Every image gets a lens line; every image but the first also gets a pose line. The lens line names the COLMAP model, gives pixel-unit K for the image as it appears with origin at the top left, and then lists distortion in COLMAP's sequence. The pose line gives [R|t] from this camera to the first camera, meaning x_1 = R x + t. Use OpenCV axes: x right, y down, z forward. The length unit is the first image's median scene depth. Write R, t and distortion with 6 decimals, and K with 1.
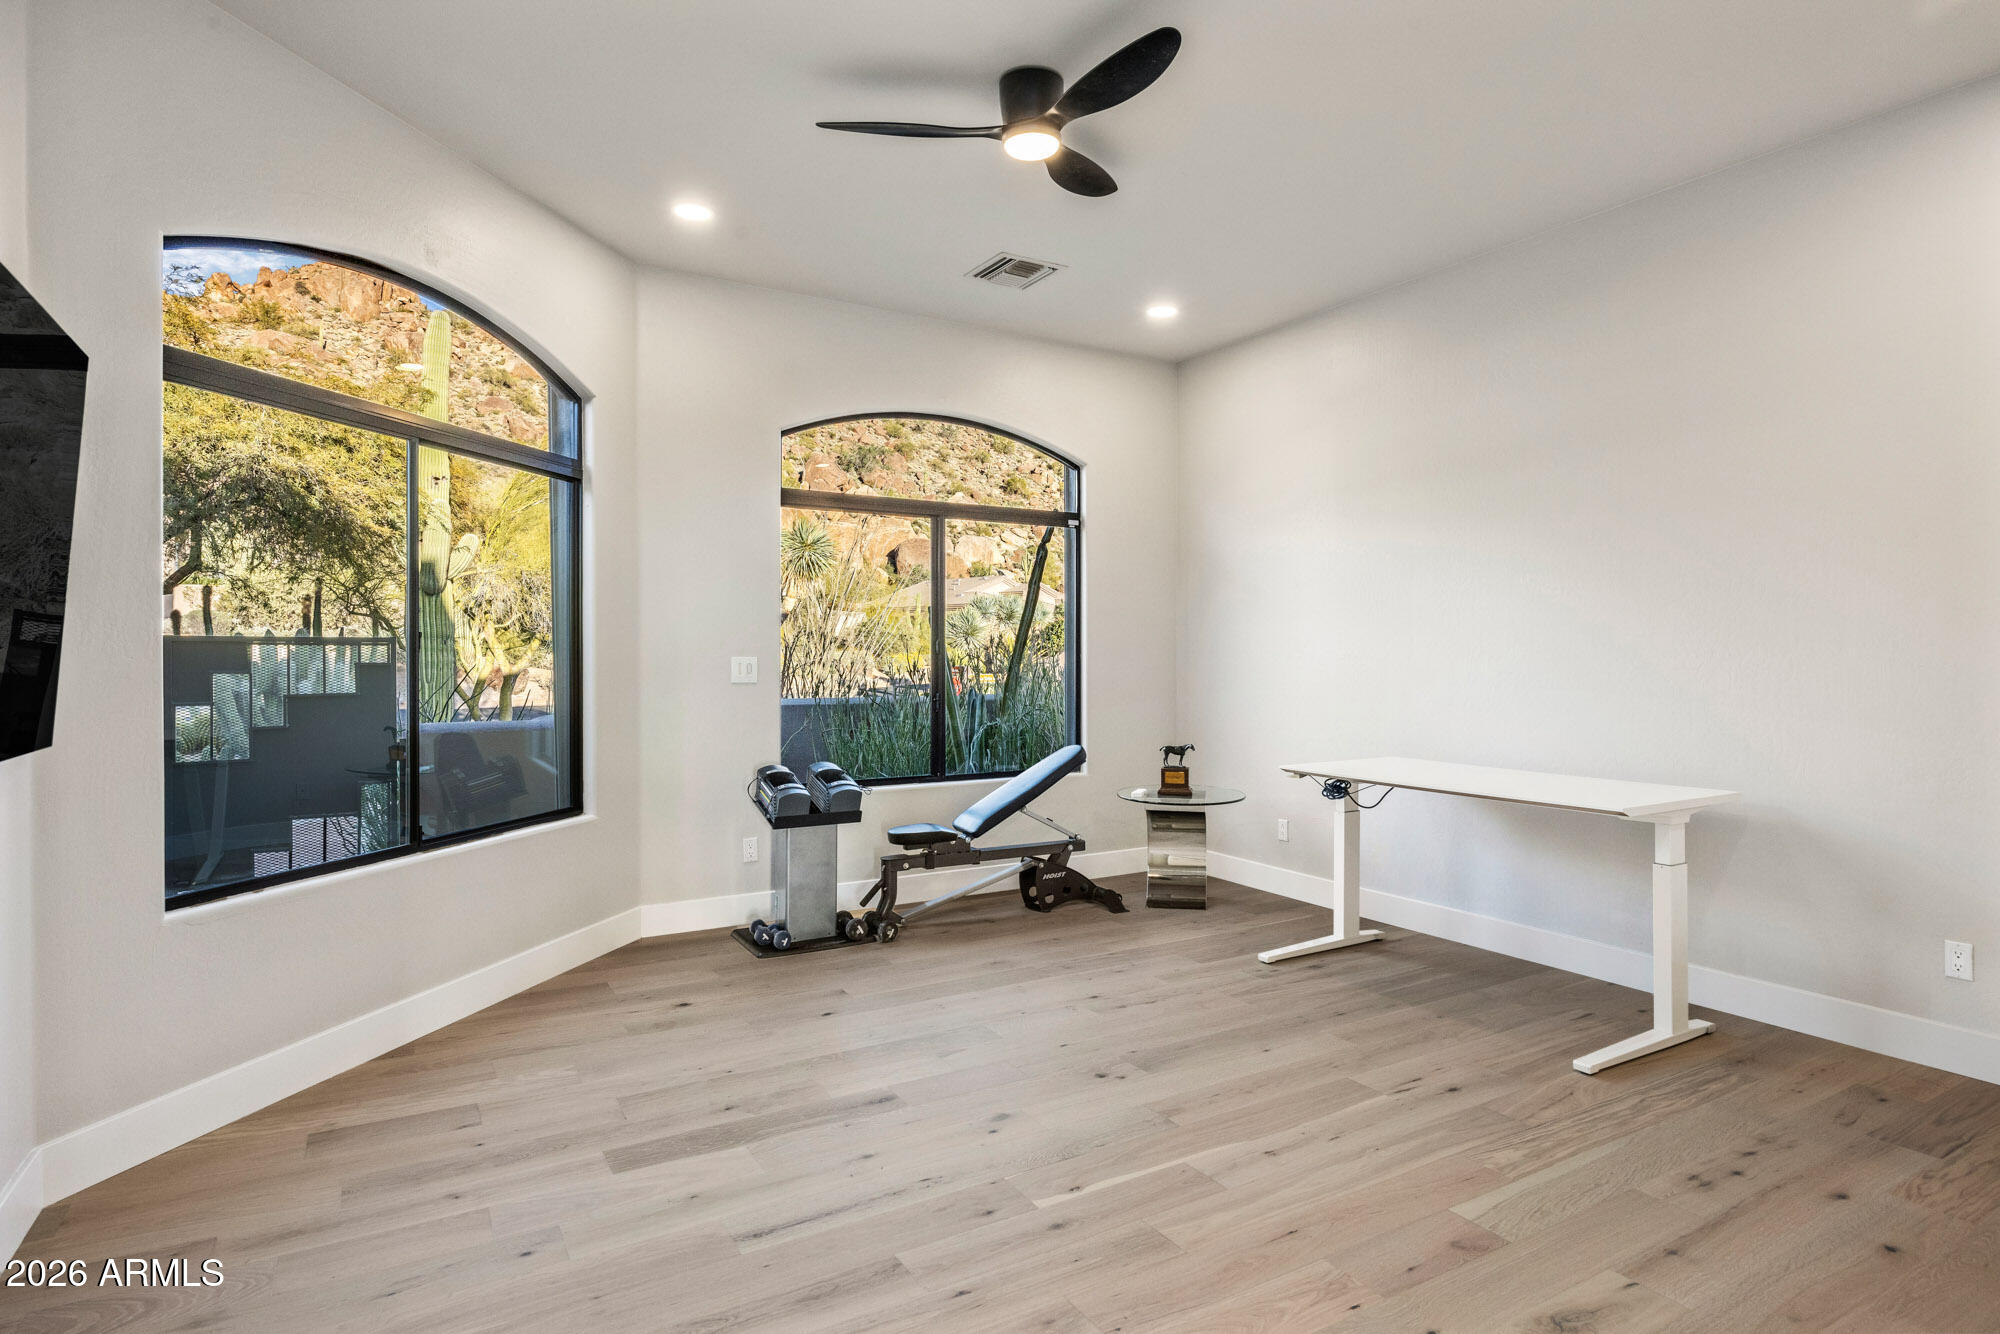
lens RADIAL K [[1074.9, 0, 1000.0], [0, 1074.9, 667.0], [0, 0, 1]] dist [0.001440, 0.000583]
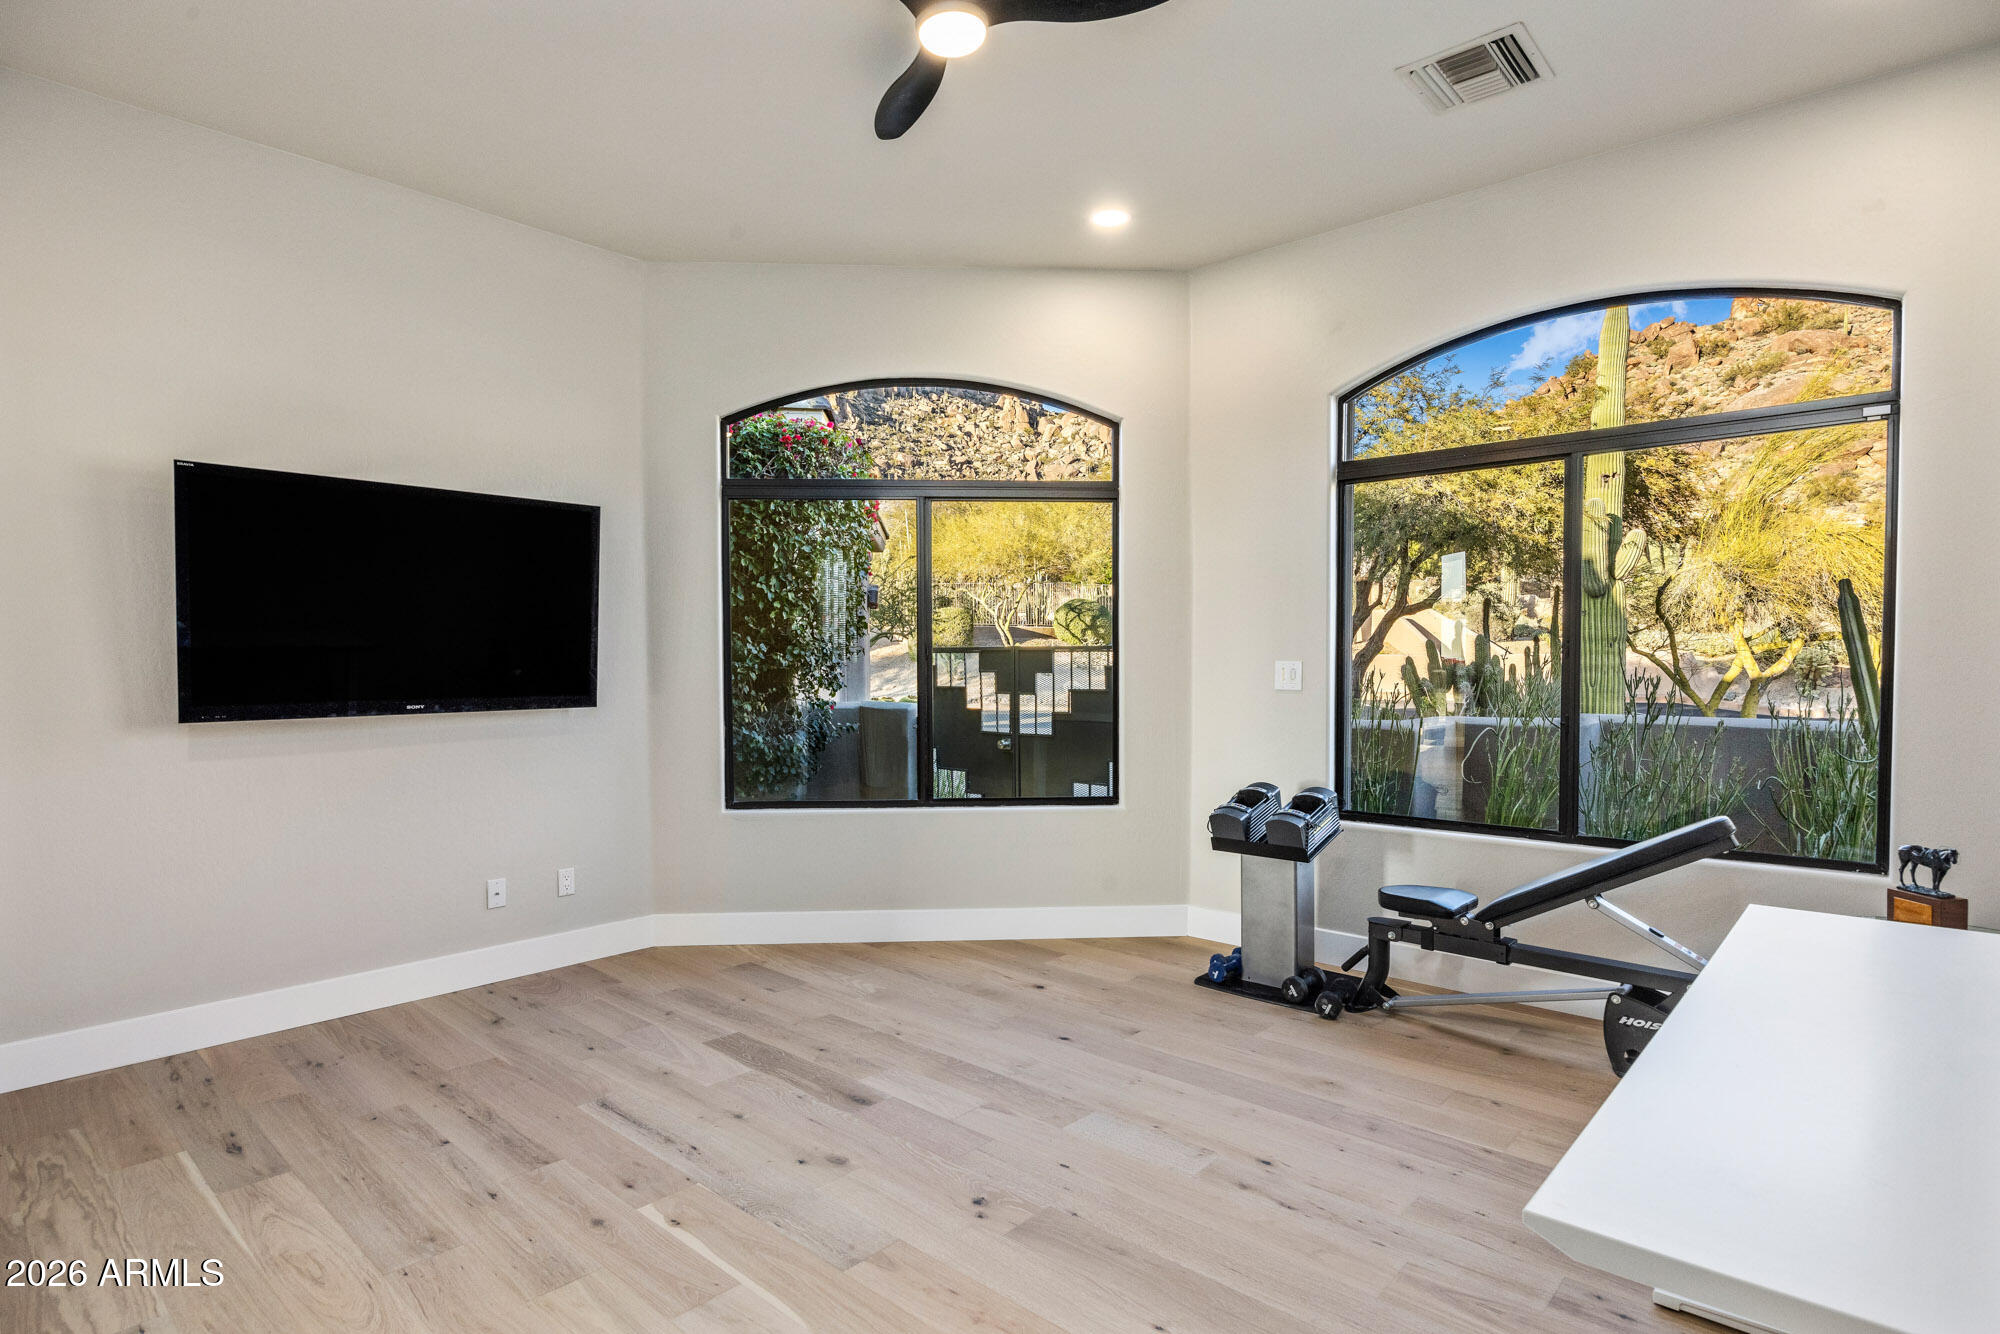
lens RADIAL K [[1027.4, 0, 1000.0], [0, 1027.4, 667.0], [0, 0, 1]] dist [-0.006581, -0.000131]
pose [[0.294556, 0.005083, -0.955621, 0.723185], [-0.005983, 0.999976, 0.003475, -0.008369], [0.955616, 0.004694, 0.294579, 0.712788]]
